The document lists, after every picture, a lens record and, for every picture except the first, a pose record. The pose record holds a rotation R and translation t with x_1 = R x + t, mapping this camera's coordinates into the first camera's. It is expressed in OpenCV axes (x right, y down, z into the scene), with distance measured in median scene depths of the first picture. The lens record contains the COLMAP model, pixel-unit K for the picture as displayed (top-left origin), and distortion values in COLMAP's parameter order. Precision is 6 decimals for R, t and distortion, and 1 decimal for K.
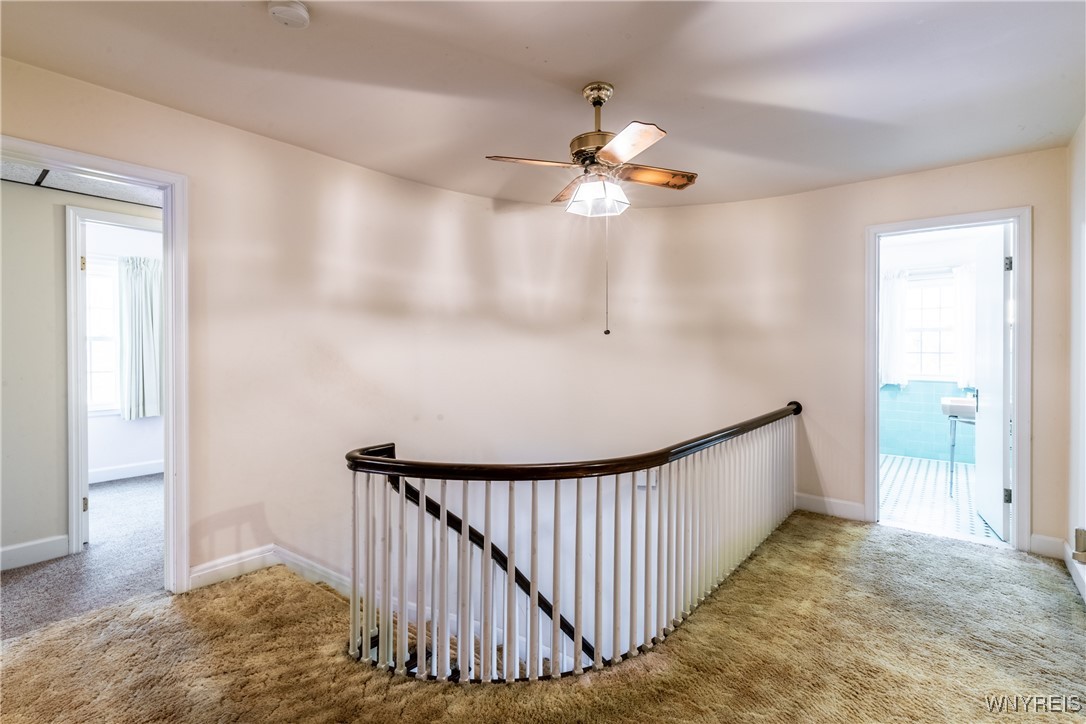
lens RADIAL K [[492.8, 0, 543.0], [0, 492.8, 362.0], [0, 0, 1]] dist [0.001262, 0.000244]
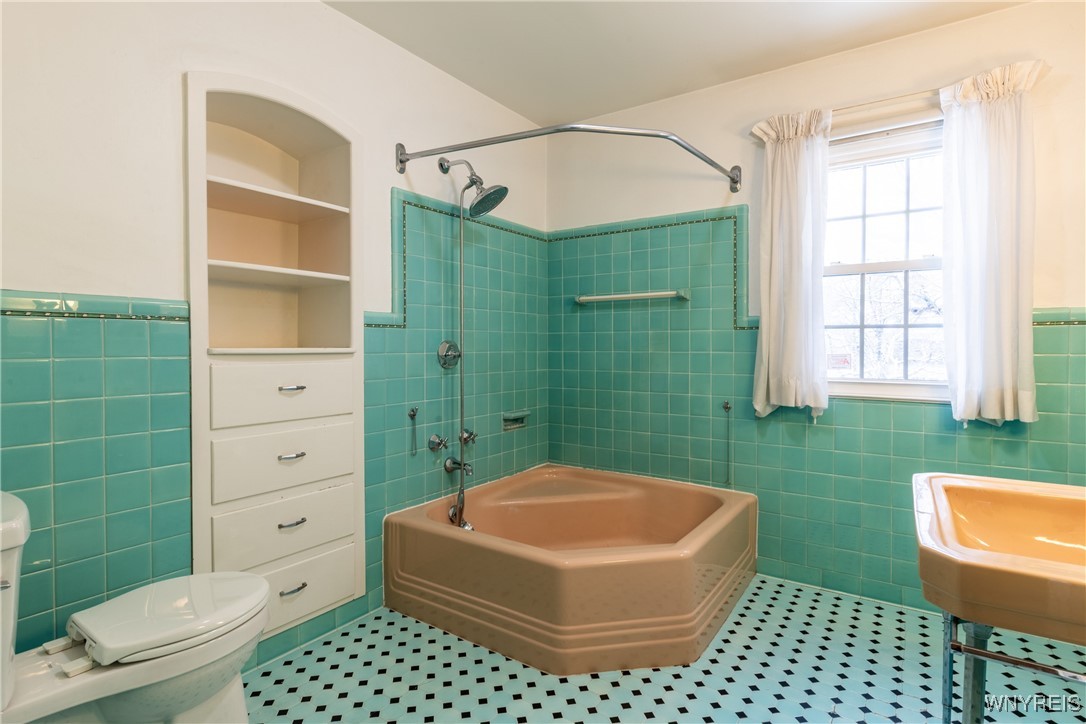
lens RADIAL K [[540.8, 0, 543.0], [0, 540.8, 362.0], [0, 0, 1]] dist [0.000647, 0.000118]
pose [[0.996036, -0.000890, 0.088943, 0.475208], [0.000279, 0.999976, 0.006889, 0.006805], [-0.088947, -0.006837, 0.996013, 0.593051]]
